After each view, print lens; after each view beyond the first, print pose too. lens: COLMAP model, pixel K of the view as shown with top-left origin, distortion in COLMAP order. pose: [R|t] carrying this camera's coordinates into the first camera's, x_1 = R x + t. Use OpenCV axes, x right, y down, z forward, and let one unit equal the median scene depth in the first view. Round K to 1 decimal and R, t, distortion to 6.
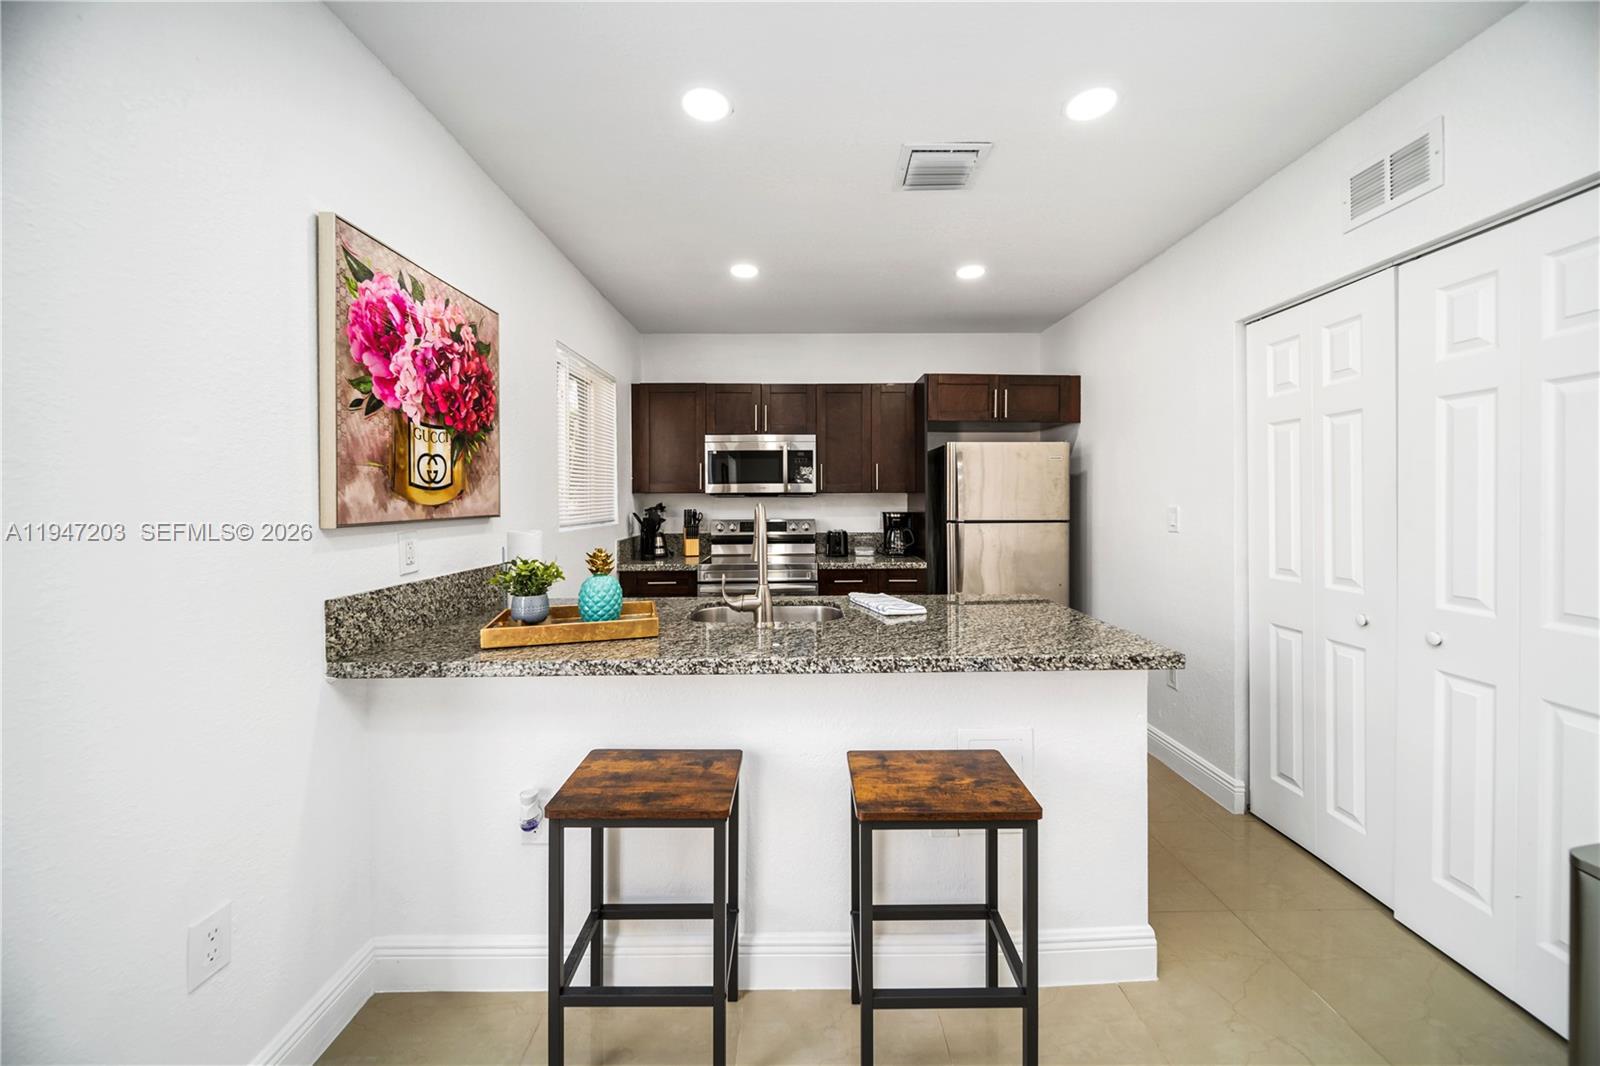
lens RADIAL K [[580.8, 0, 797.9], [0, 580.8, 502.1], [0, 0, 1]] dist [-0.000285, -0.000066]
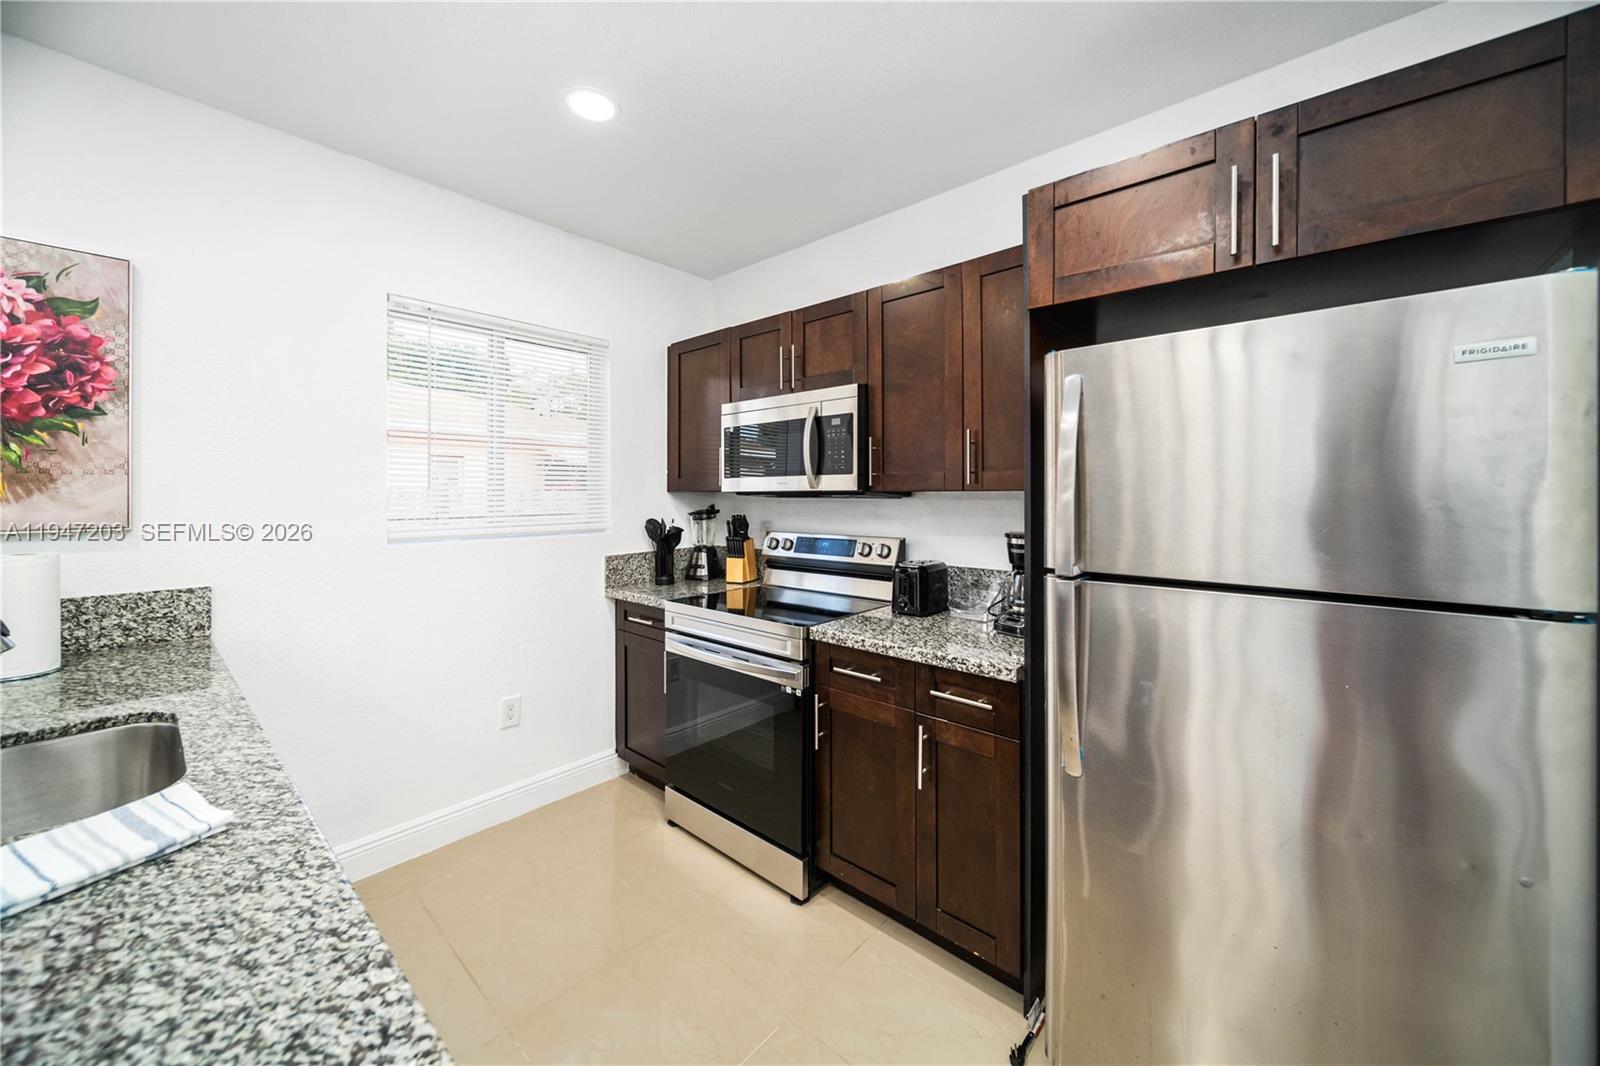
lens RADIAL K [[586.1, 0, 807.7], [0, 586.1, 485.1], [0, 0, 1]] dist [-0.001040, -0.000224]
pose [[0.750810, -0.005499, -0.660495, 0.743802], [-0.004283, 0.999904, -0.013194, -0.030391], [0.660504, 0.012735, 0.750715, 1.173707]]
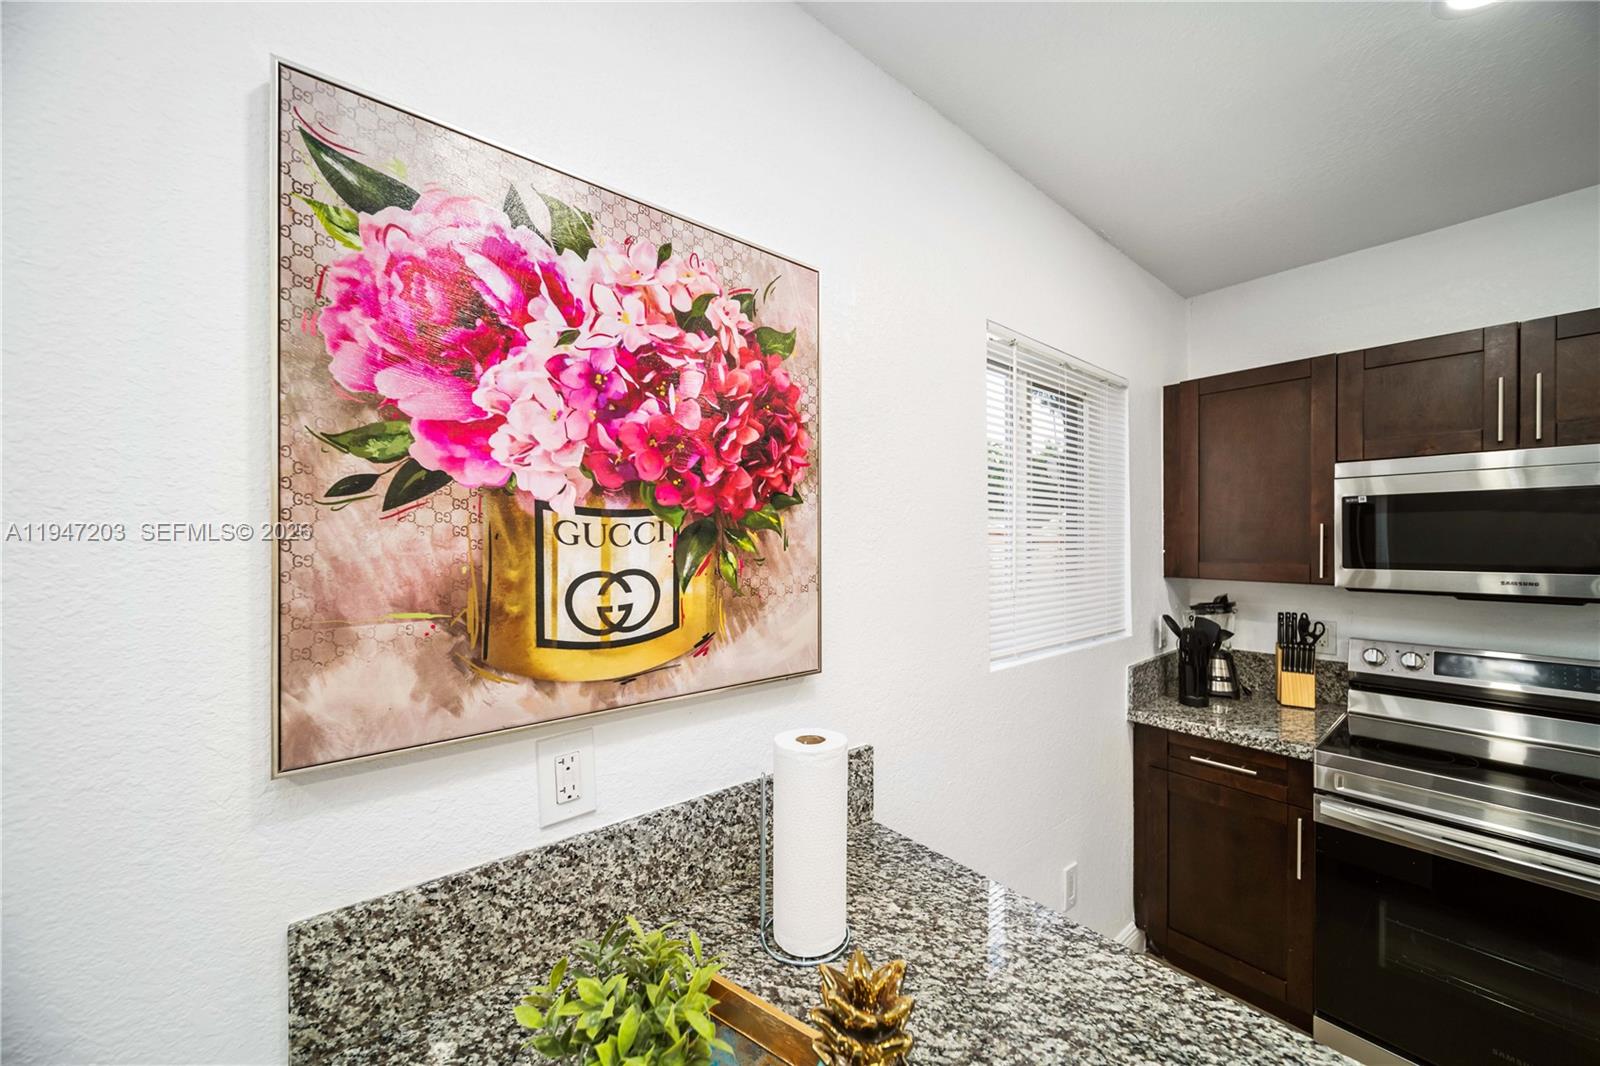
lens RADIAL K [[579.0, 0, 810.5], [0, 579.0, 535.5], [0, 0, 1]] dist [-0.000903, -0.000165]
pose [[0.643987, 0.002141, -0.765033, -0.156304], [-0.010136, 0.999932, -0.005734, -0.105290], [0.764969, 0.011447, 0.643965, 0.777719]]
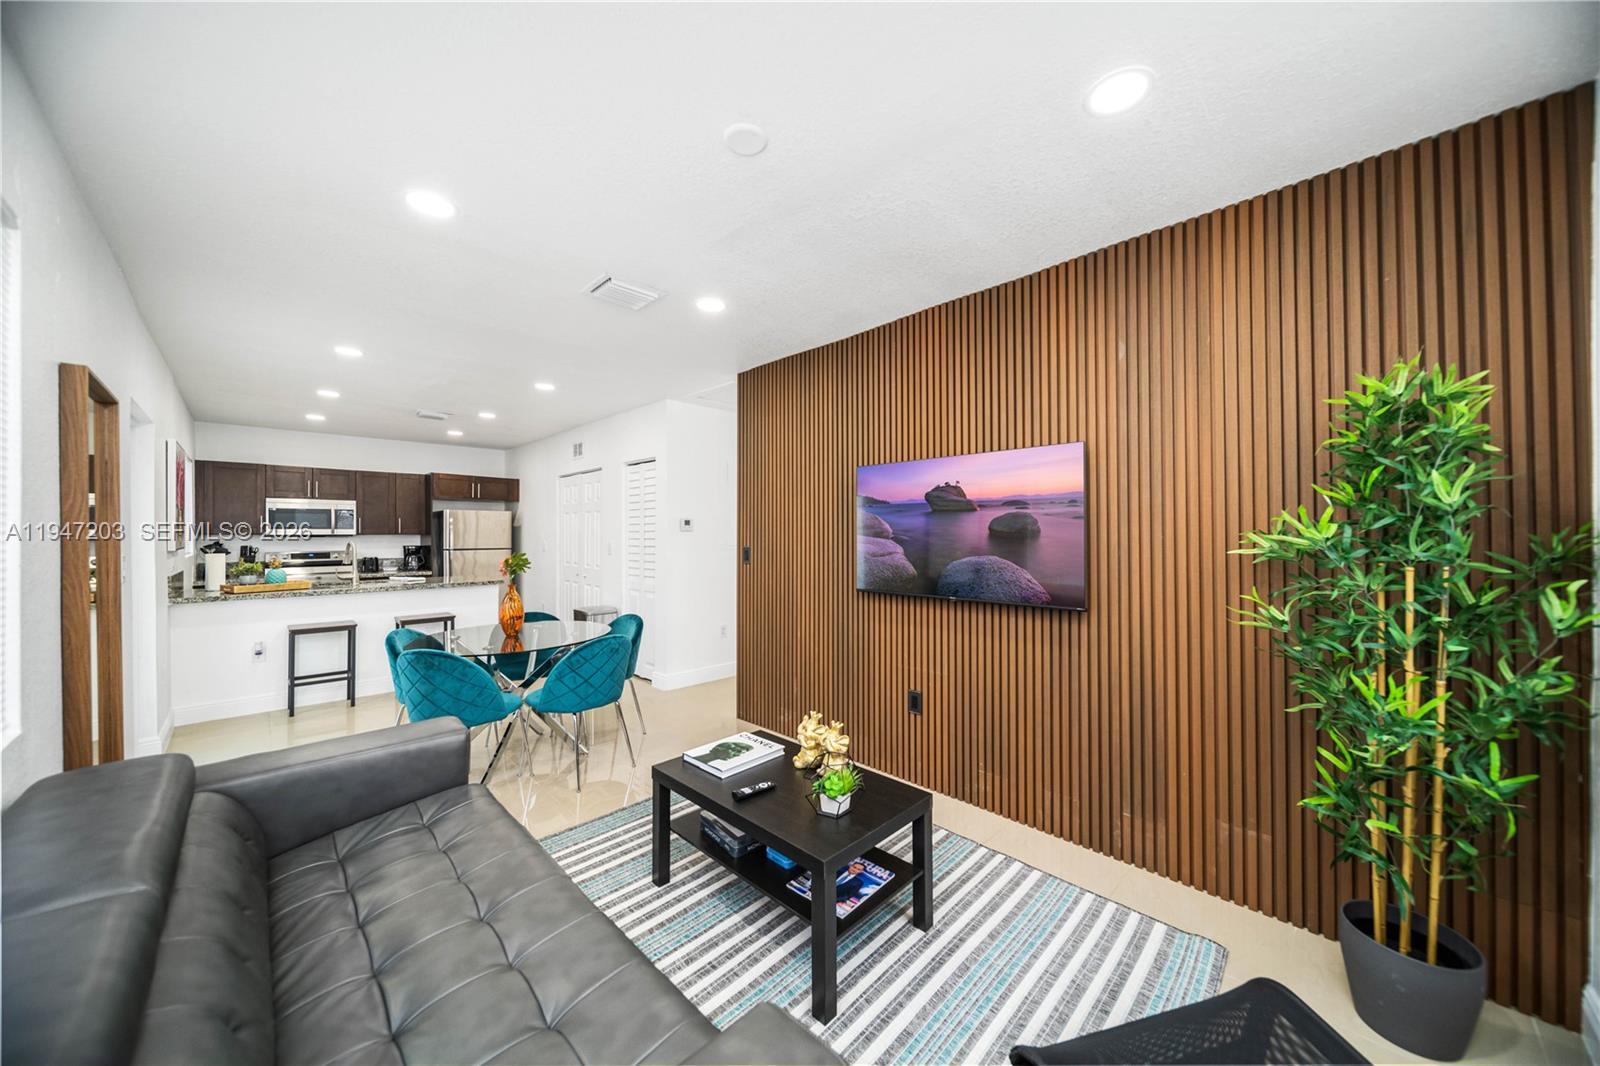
lens RADIAL K [[562.2, 0, 810.6], [0, 562.2, 532.4], [0, 0, 1]] dist [-0.000507, -0.000055]
pose [[0.705762, 0.002293, 0.708445, -0.414065], [0.005019, 0.999953, -0.008236, -0.005172], [-0.708431, 0.009369, 0.705718, -2.349229]]
